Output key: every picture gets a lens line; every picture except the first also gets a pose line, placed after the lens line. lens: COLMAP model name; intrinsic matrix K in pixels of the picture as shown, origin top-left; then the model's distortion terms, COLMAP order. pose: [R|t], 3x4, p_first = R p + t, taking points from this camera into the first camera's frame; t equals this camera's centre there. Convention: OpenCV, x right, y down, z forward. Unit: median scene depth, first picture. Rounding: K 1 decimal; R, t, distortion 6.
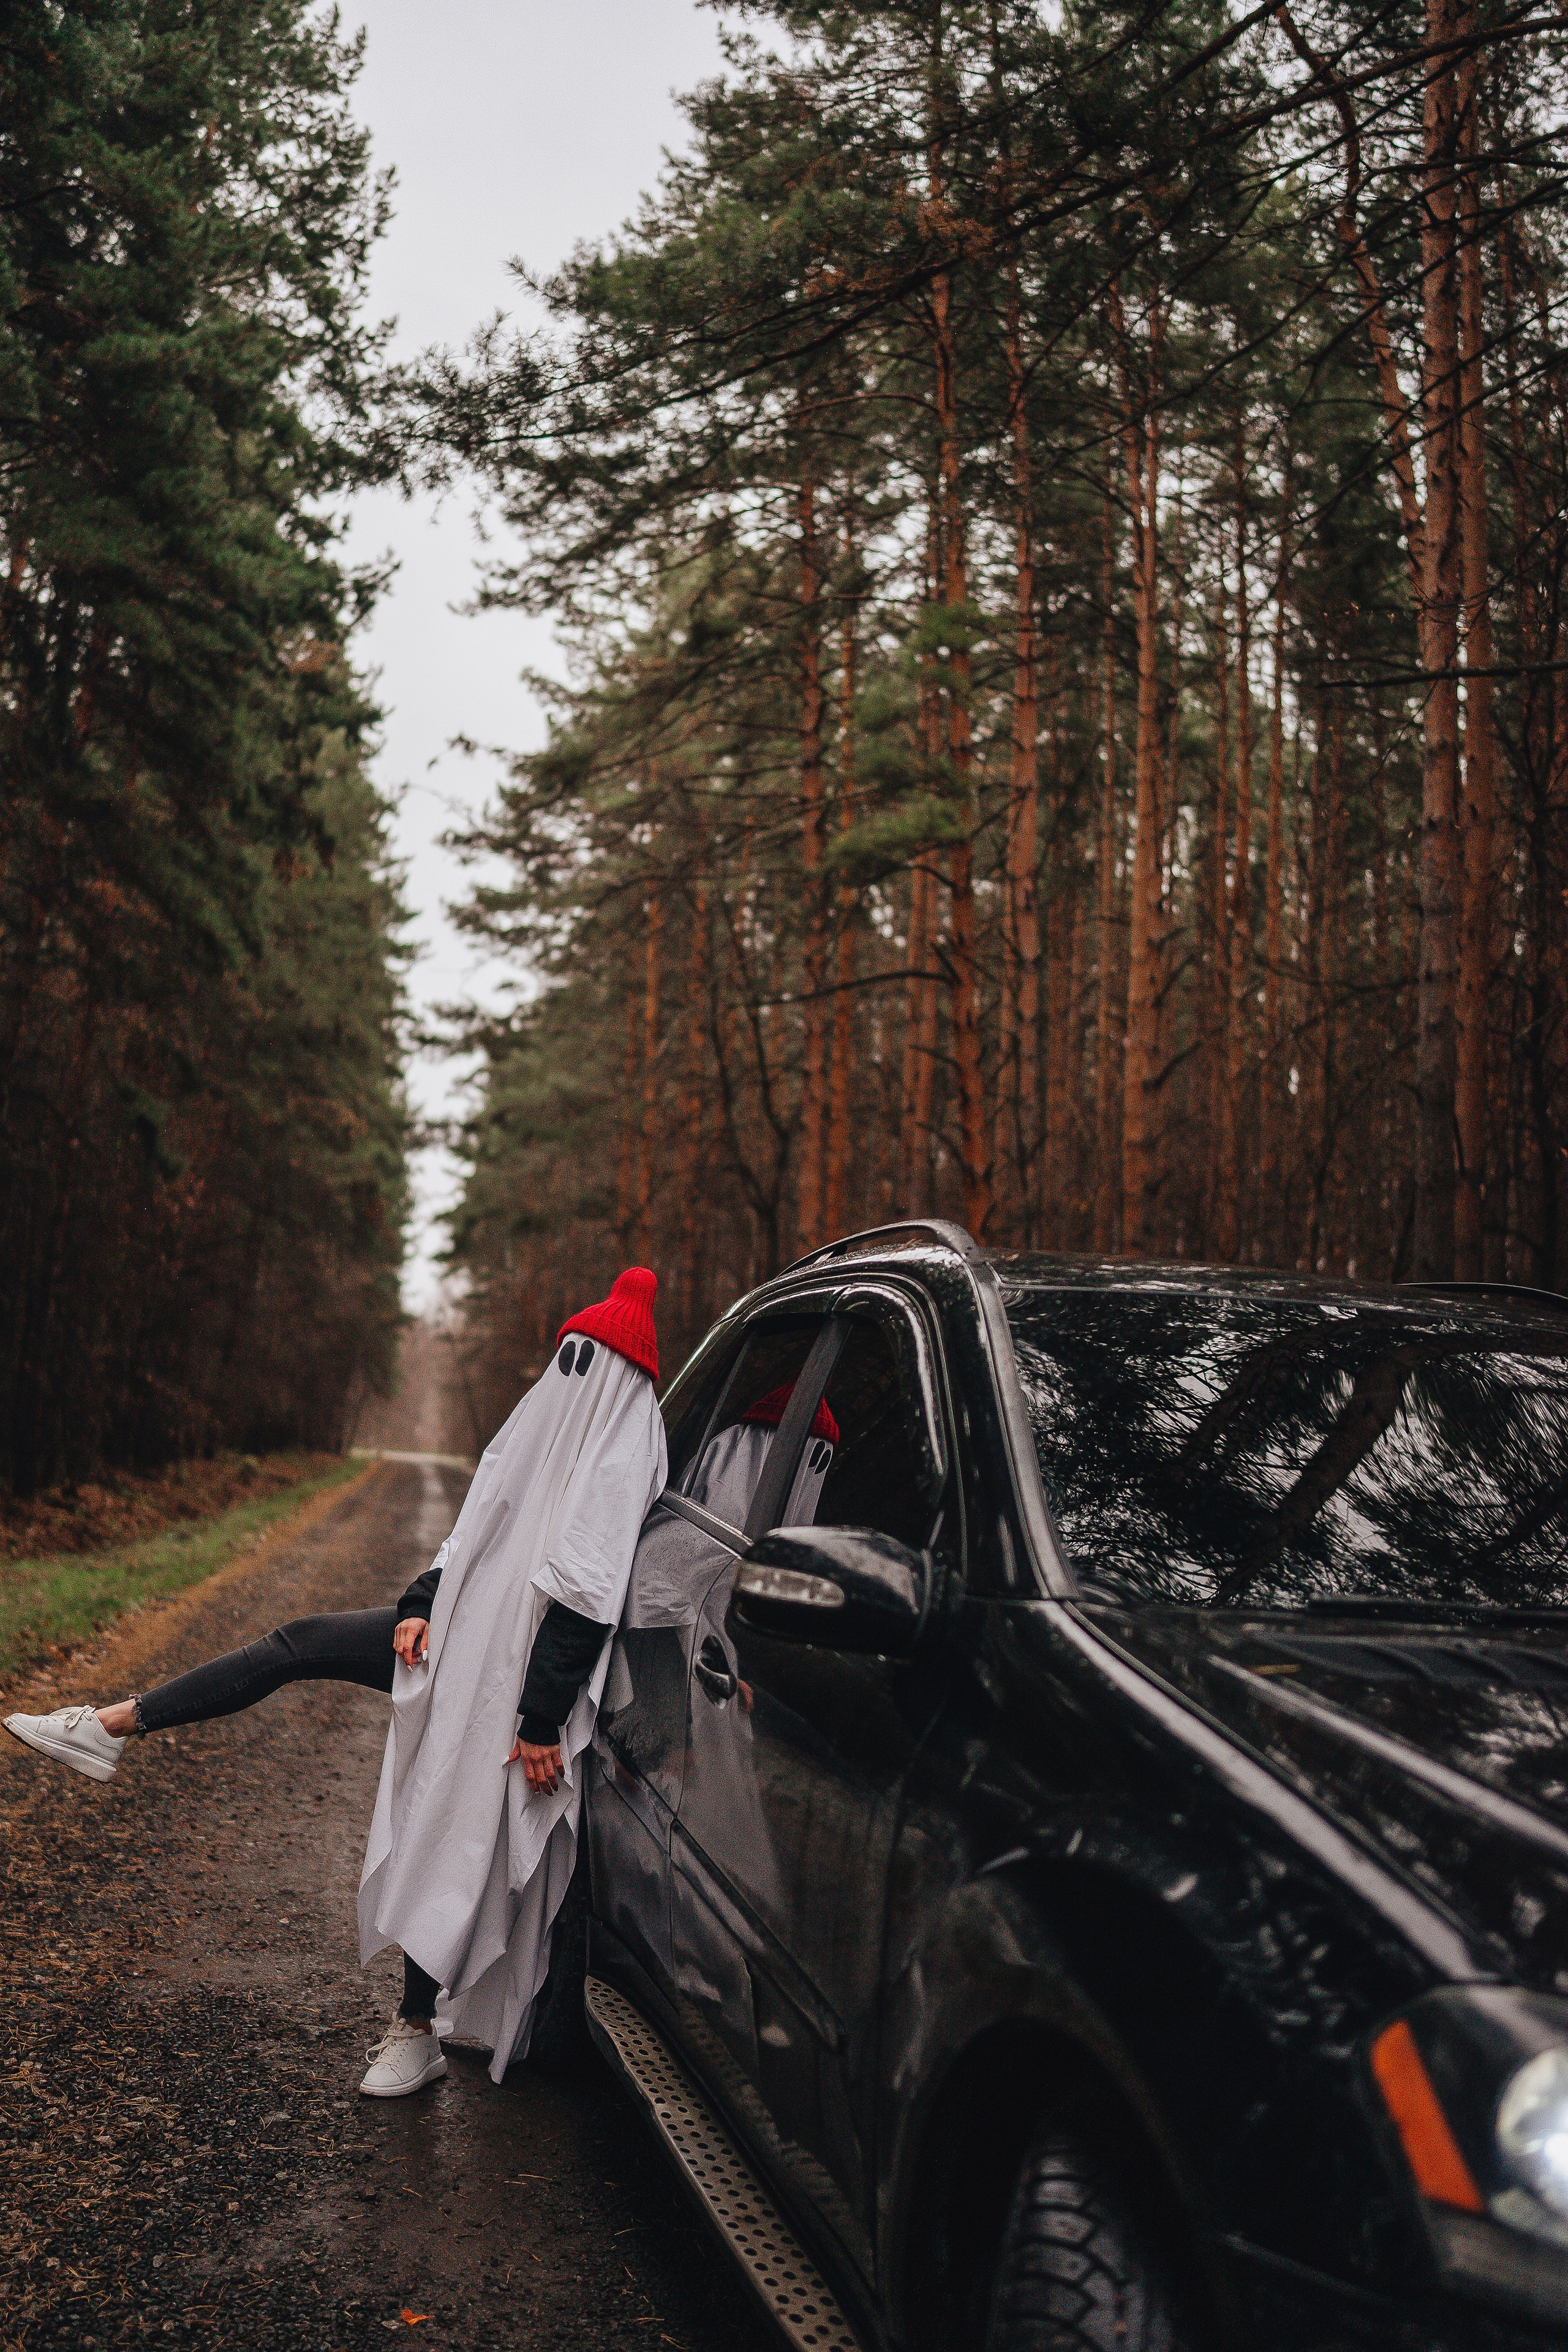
lens RADIAL K [[2238.7, 0, 781.8], [0, 2238.7, 1183.4], [0, 0, 1]] dist [-0.185741, 0.206431]
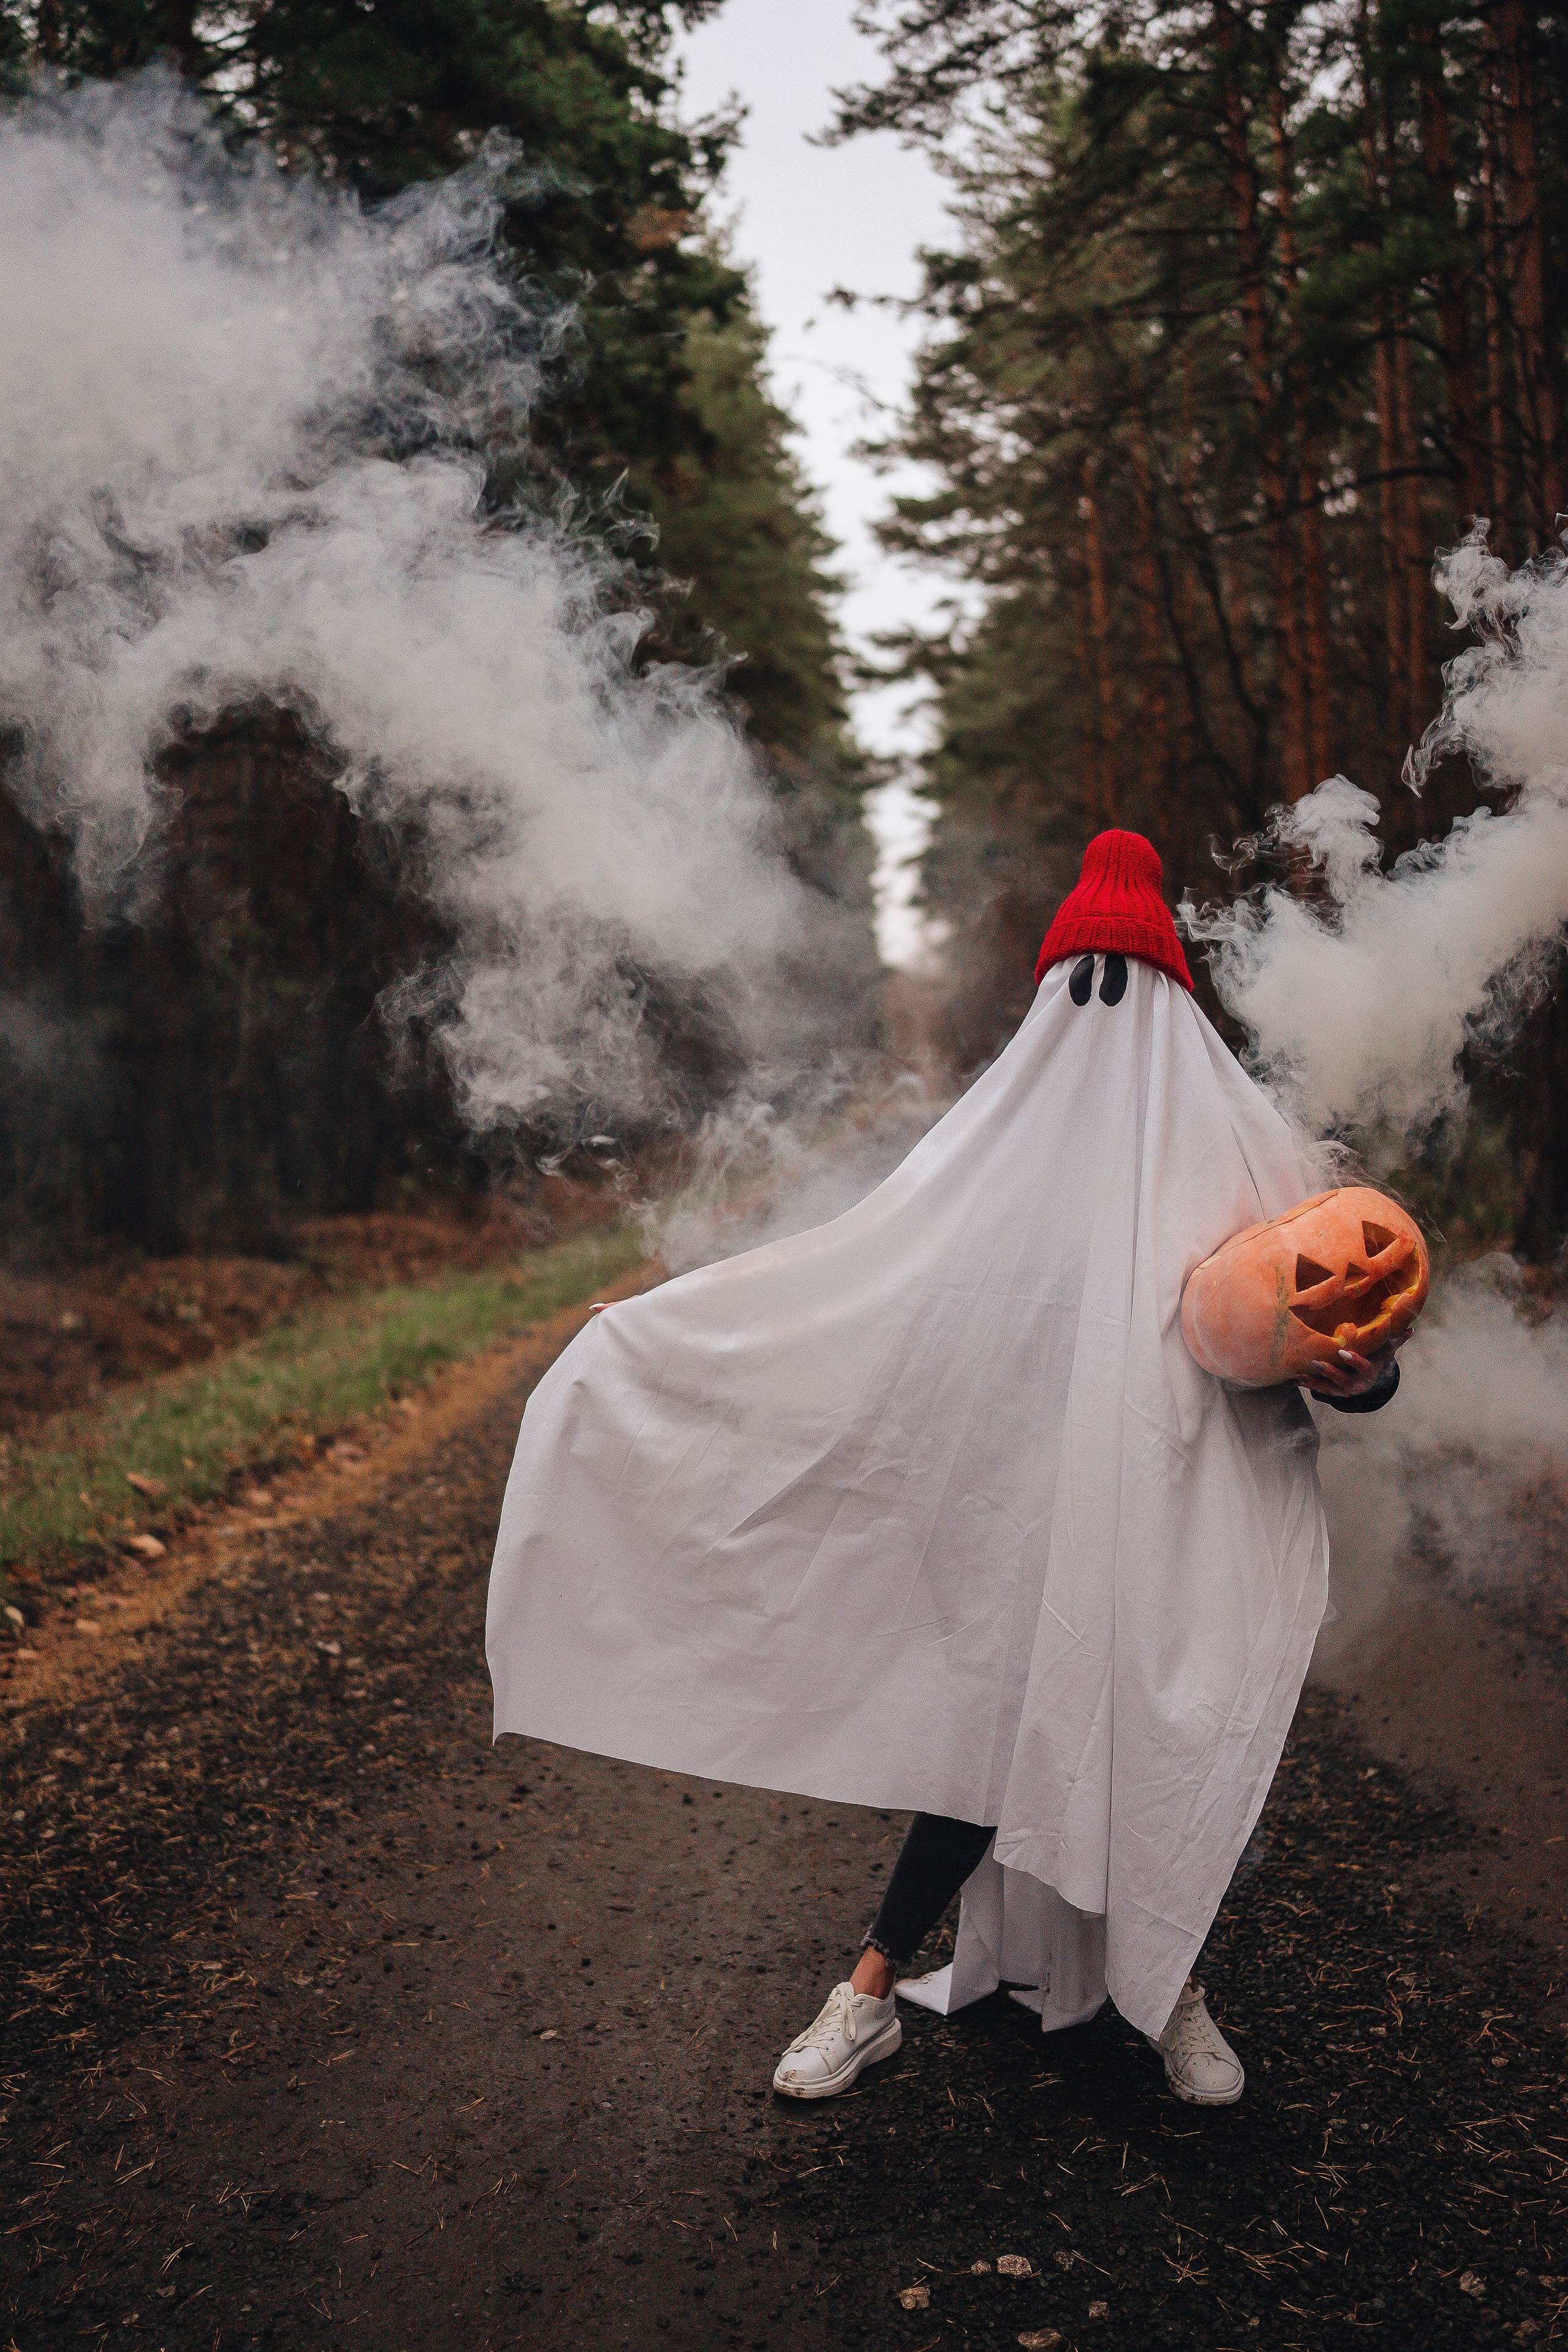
lens RADIAL K [[2247.8, 0, 778.5], [0, 2247.8, 1171.6], [0, 0, 1]] dist [-0.188034, 0.228230]
pose [[0.971169, -0.081668, -0.223966, -0.003390], [0.115296, 0.983212, 0.141428, 0.011504], [0.208656, -0.163173, 0.964281, 0.099408]]
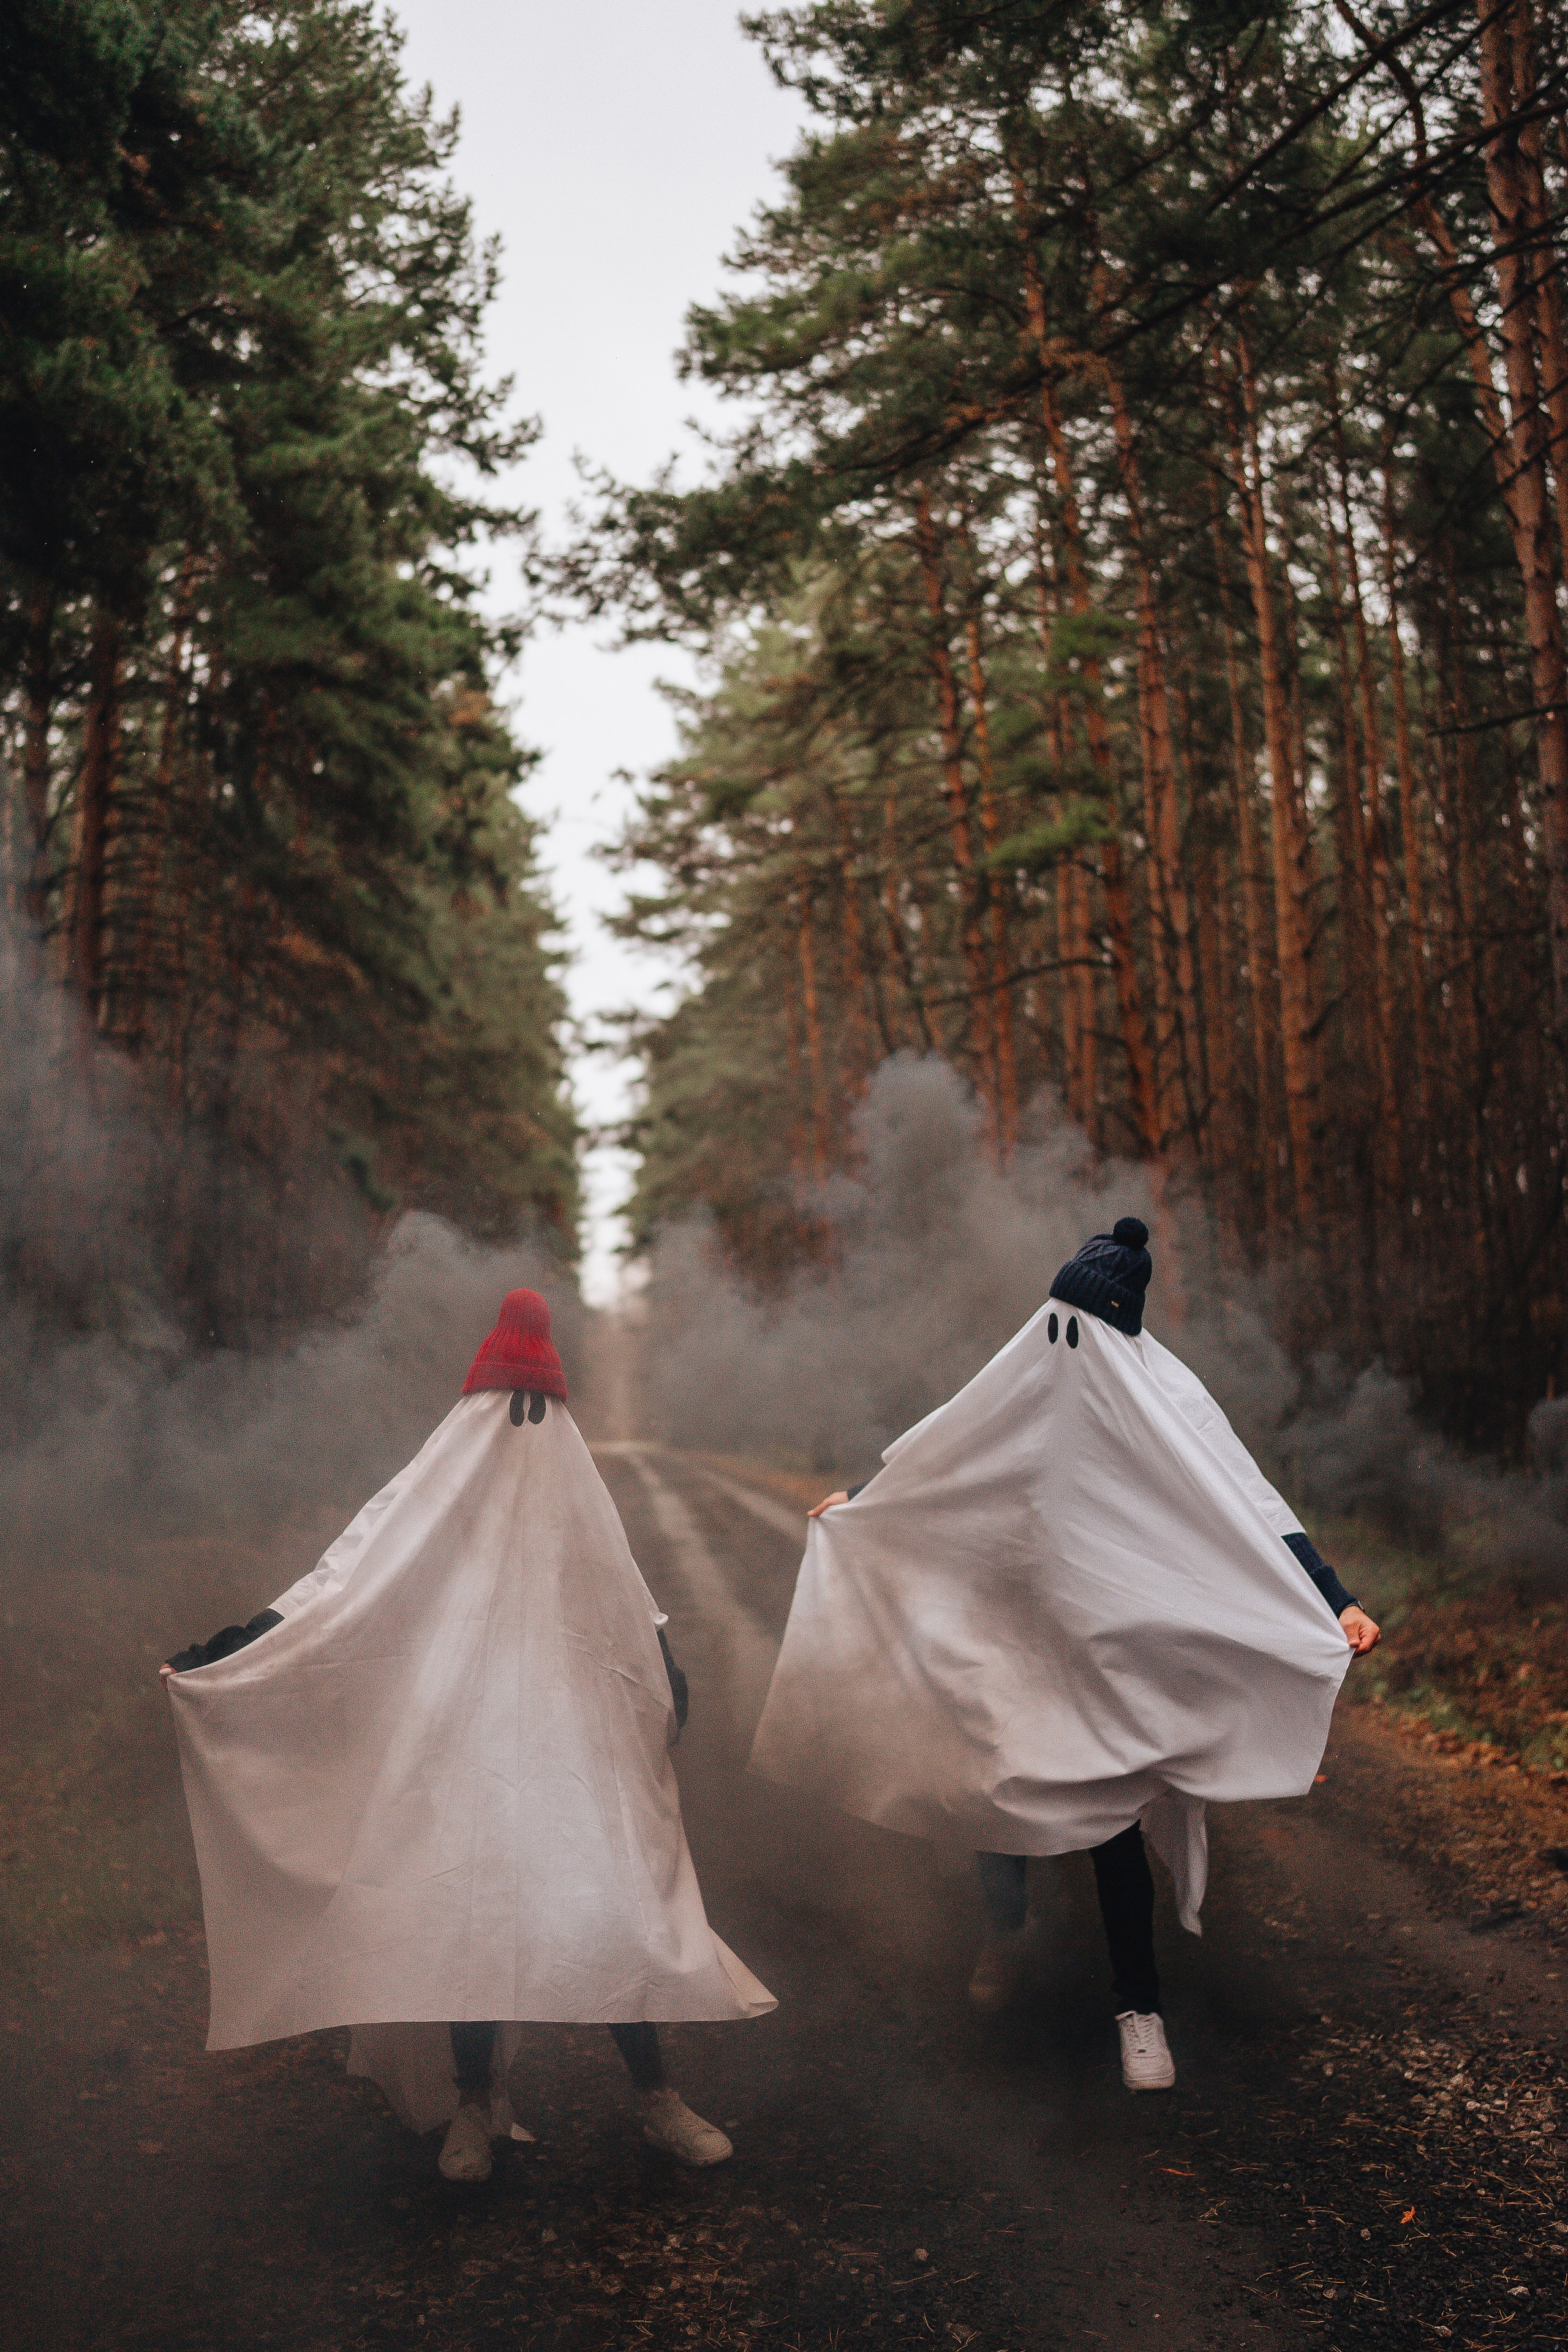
lens RADIAL K [[2241.8, 0, 787.2], [0, 2241.8, 1174.0], [0, 0, 1]] dist [-0.189302, 0.219985]
pose [[0.993020, -0.095087, -0.069789, -0.009121], [0.095867, 0.995363, 0.007905, -0.009855], [0.068714, -0.014540, 0.997530, -0.046855]]
